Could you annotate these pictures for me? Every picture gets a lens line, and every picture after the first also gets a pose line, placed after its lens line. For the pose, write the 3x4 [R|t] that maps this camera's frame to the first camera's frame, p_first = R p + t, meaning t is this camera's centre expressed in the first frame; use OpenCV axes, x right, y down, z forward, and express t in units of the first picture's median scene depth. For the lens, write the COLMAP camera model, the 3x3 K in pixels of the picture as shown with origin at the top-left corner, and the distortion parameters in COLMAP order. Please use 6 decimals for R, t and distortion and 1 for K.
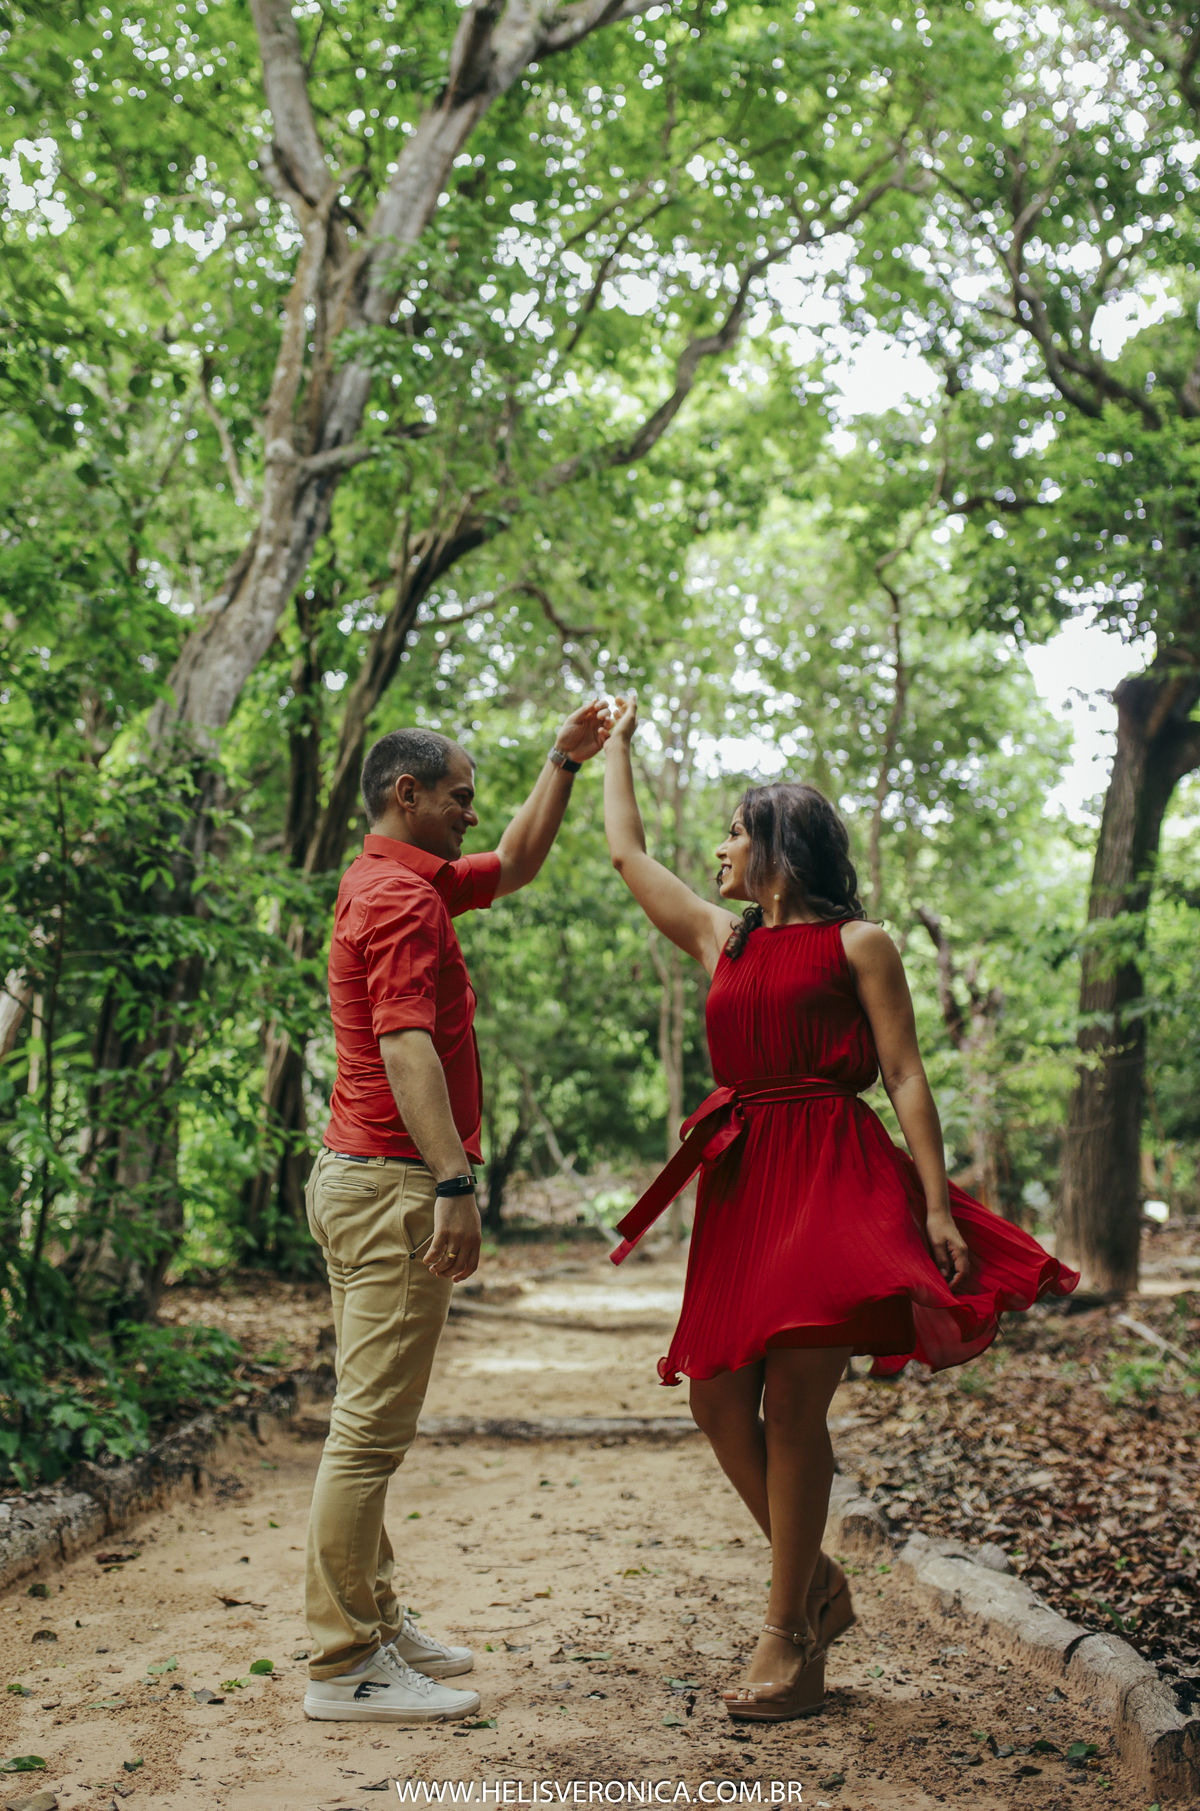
lens RADIAL K [[1946.4, 0, 594.1], [0, 1946.4, 883.9], [0, 0, 1]] dist [-0.006269, 0.001129]
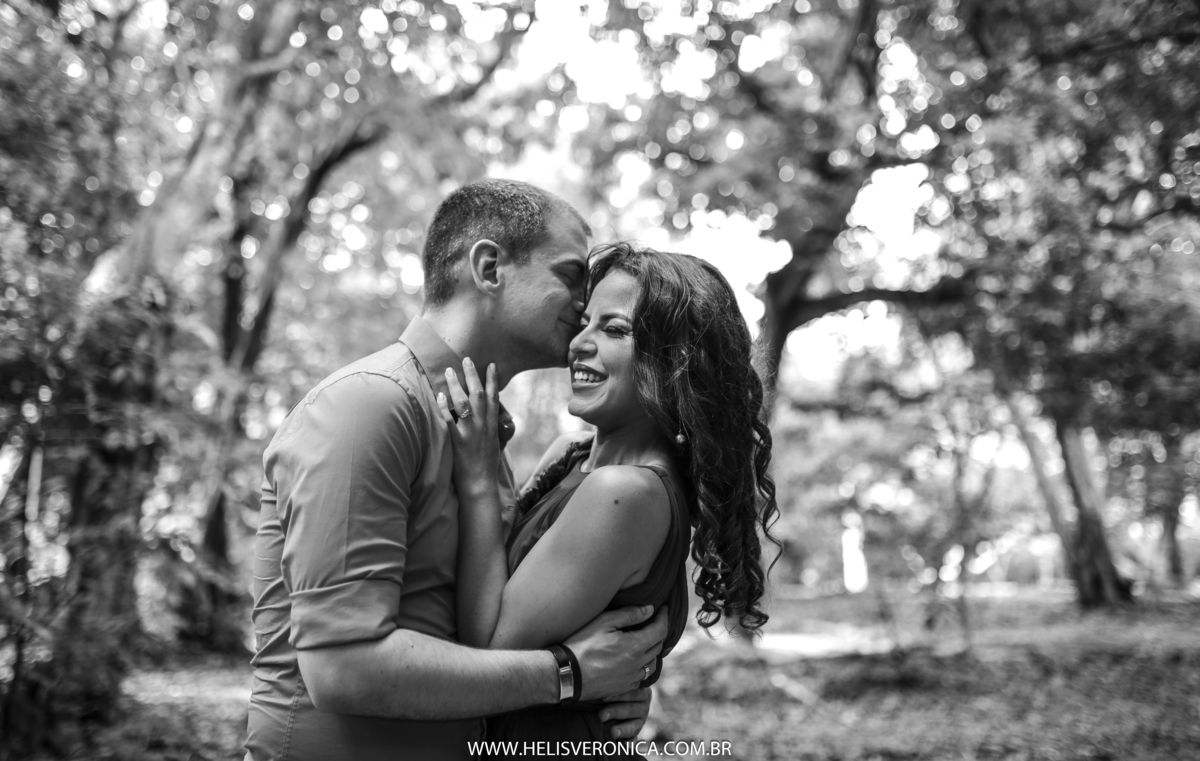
lens RADIAL K [[1151.2, 0, 579.6], [0, 1151.2, 422.1], [0, 0, 1]] dist [-0.016138, 0.002837]
pose [[0.987227, 0.024792, 0.157381, -0.038820], [-0.029531, 0.999176, 0.027845, -0.000233], [-0.156561, -0.032137, 0.987145, 0.166436]]
